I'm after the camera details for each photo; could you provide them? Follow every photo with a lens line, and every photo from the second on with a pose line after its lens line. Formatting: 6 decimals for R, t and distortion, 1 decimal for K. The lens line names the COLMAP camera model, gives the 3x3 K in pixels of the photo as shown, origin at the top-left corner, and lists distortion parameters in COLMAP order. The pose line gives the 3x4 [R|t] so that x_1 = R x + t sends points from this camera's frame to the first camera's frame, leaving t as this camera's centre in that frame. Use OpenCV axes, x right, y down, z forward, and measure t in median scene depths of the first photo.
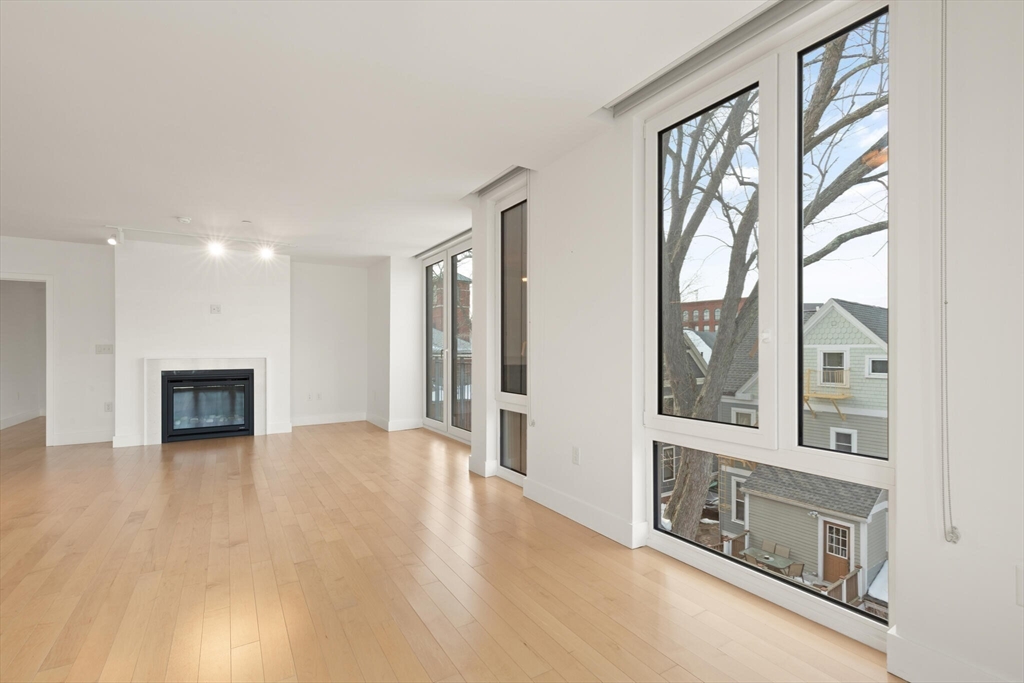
lens RADIAL K [[475.4, 0, 512.0], [0, 475.4, 341.5], [0, 0, 1]] dist [0.000350, 0.000317]
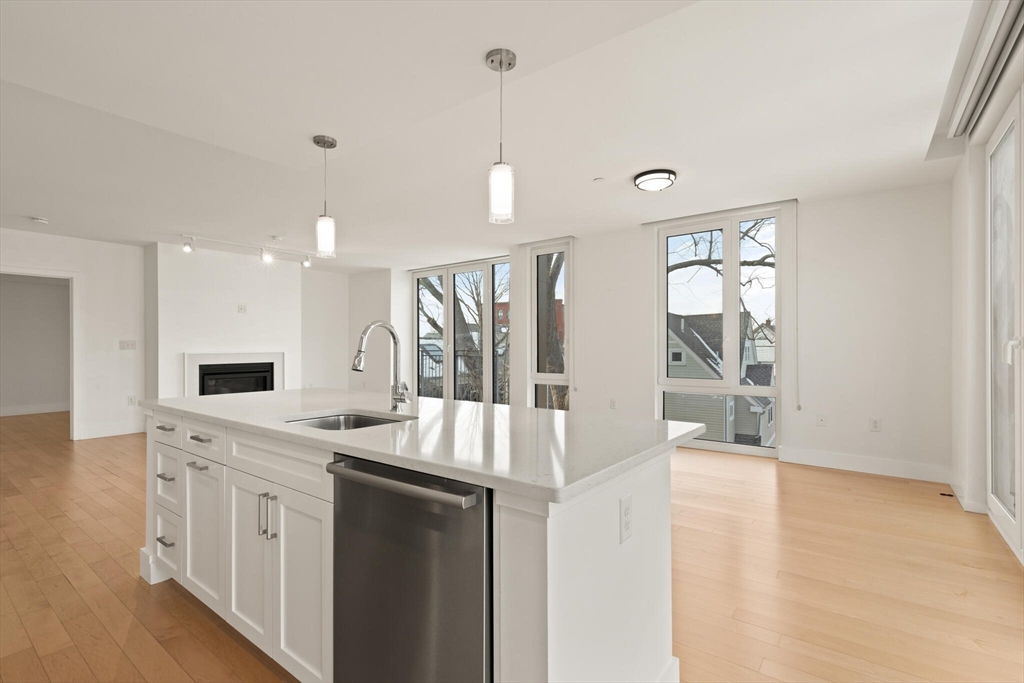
lens RADIAL K [[463.1, 0, 512.0], [0, 463.1, 341.5], [0, 0, 1]] dist [0.001916, 0.000281]
pose [[0.934555, 0.002819, 0.355807, -0.451625], [-0.006350, 0.999942, 0.008755, -0.005415], [-0.355762, -0.010441, 0.934518, -0.269514]]
